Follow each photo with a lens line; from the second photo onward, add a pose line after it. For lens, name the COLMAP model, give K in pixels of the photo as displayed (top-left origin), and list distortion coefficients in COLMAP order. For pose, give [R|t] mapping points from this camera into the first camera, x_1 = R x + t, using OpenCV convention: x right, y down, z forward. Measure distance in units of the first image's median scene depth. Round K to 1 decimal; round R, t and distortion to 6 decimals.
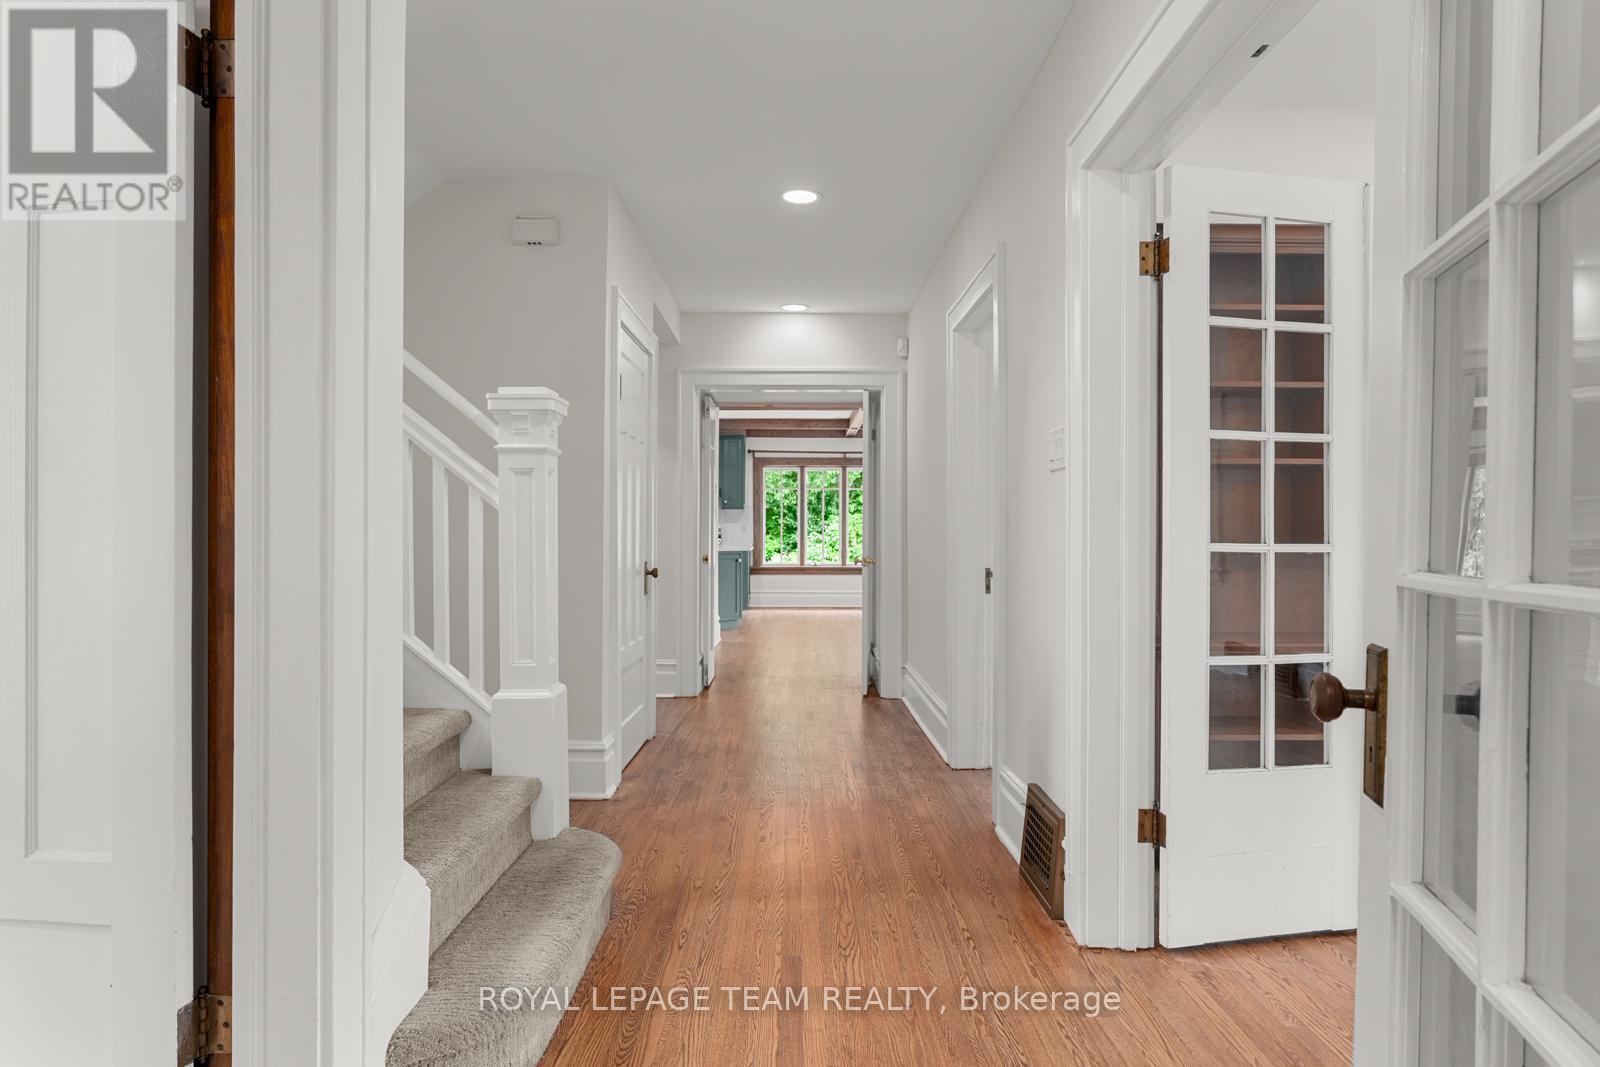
lens RADIAL K [[1025.9, 0, 800.8], [0, 1025.9, 535.0], [0, 0, 1]] dist [0.000450, 0.008652]
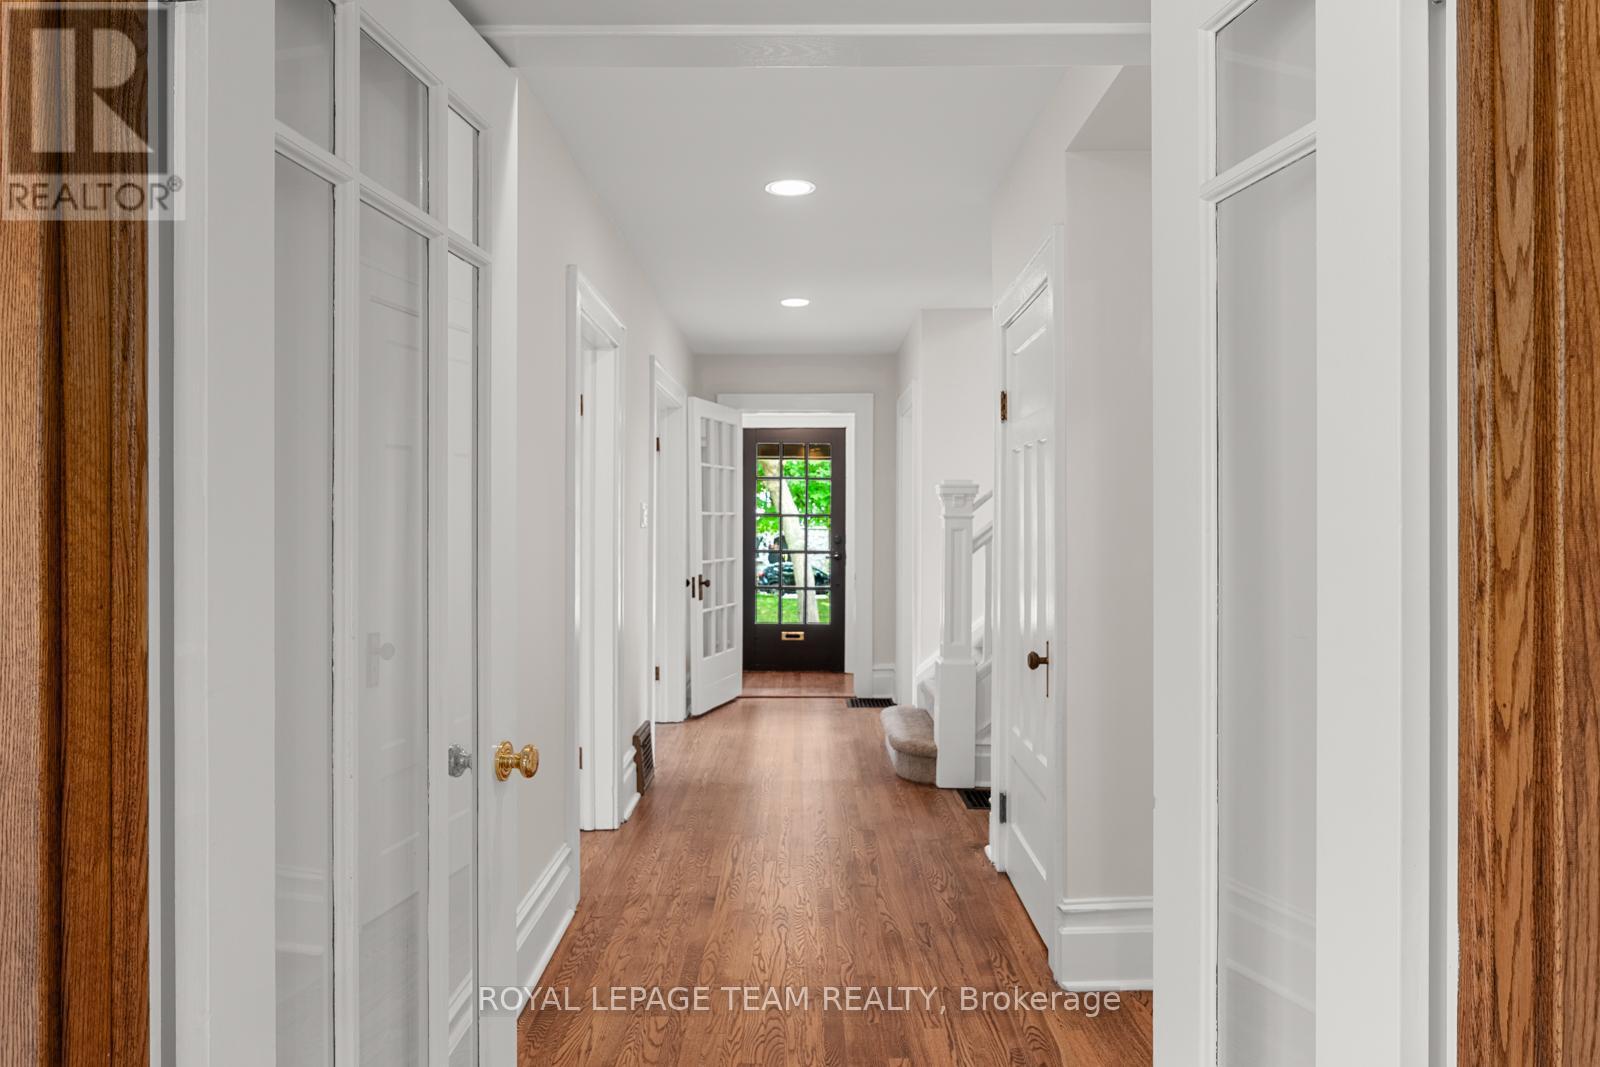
lens RADIAL K [[775.6, 0, 798.7], [0, 775.6, 535.0], [0, 0, 1]] dist [-0.004137, 0.001516]
pose [[-0.999946, -0.003759, 0.009700, -0.015515], [-0.003731, 0.999989, 0.002891, -0.039955], [-0.009710, 0.002855, -0.999949, 1.657075]]
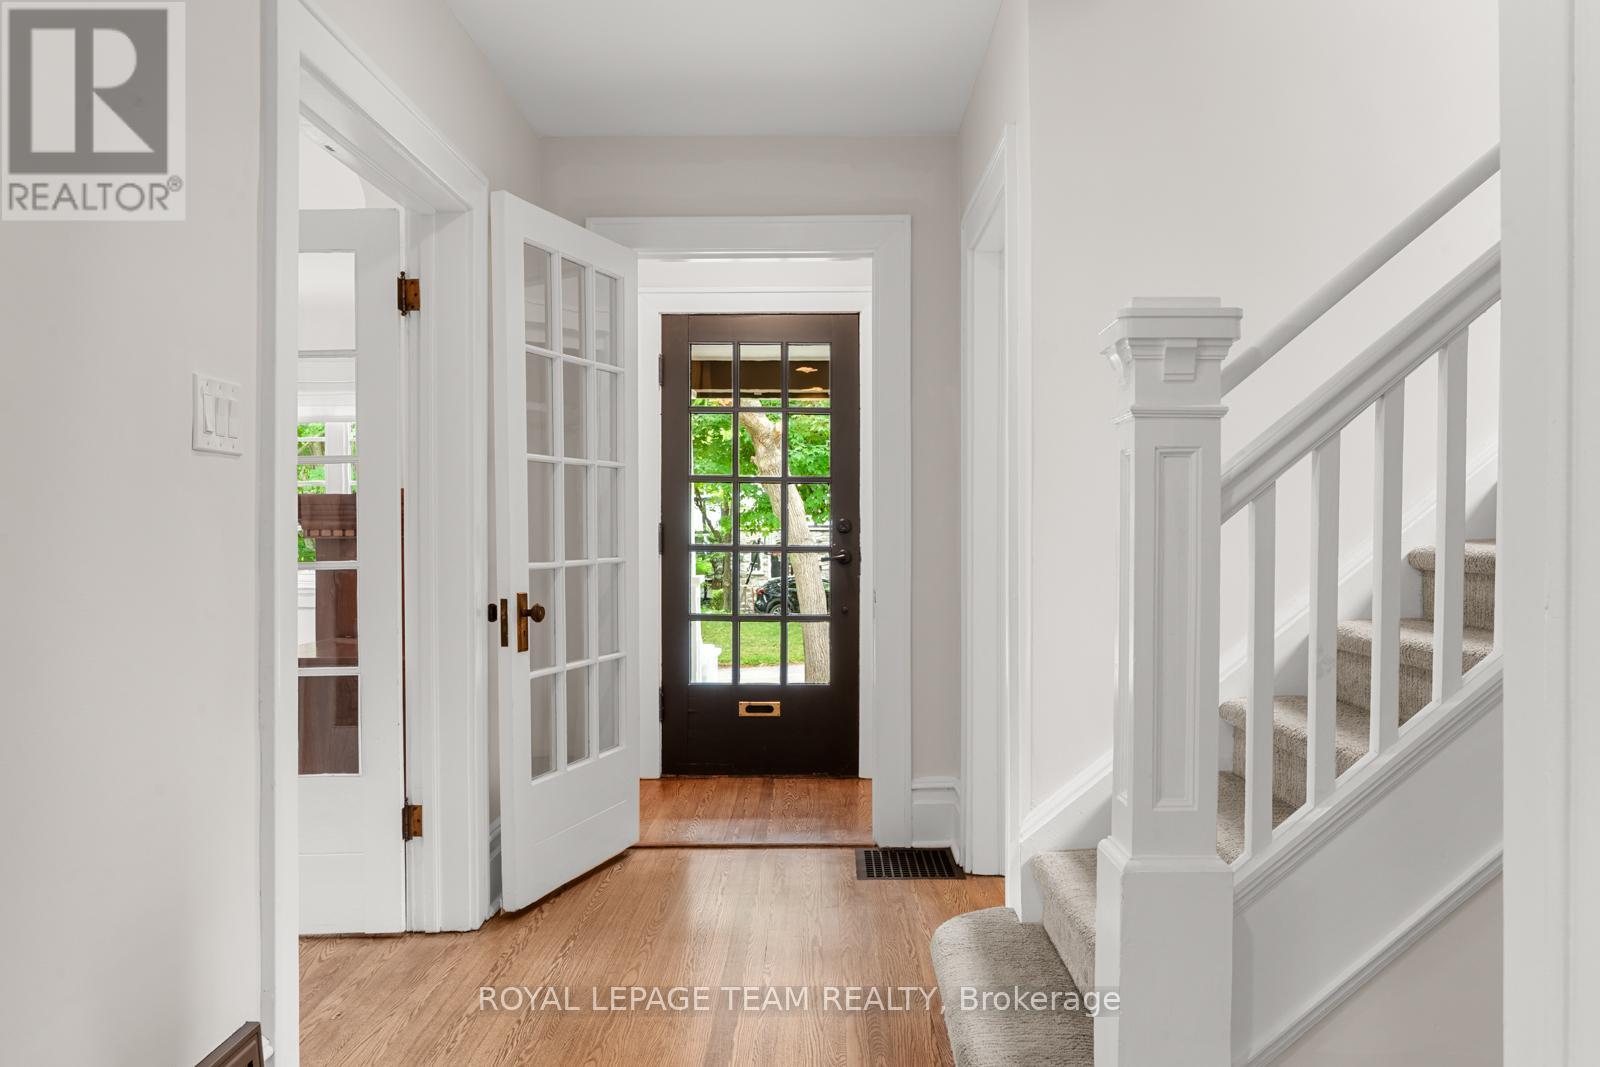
lens RADIAL K [[1254.1, 0, 804.3], [0, 1254.1, 535.8], [0, 0, 1]] dist [-0.007582, 0.001838]
pose [[-0.999999, 0.000948, -0.000970, -0.041420], [0.000939, 0.999956, 0.009301, -0.024074], [0.000979, 0.009300, -0.999956, 1.353128]]
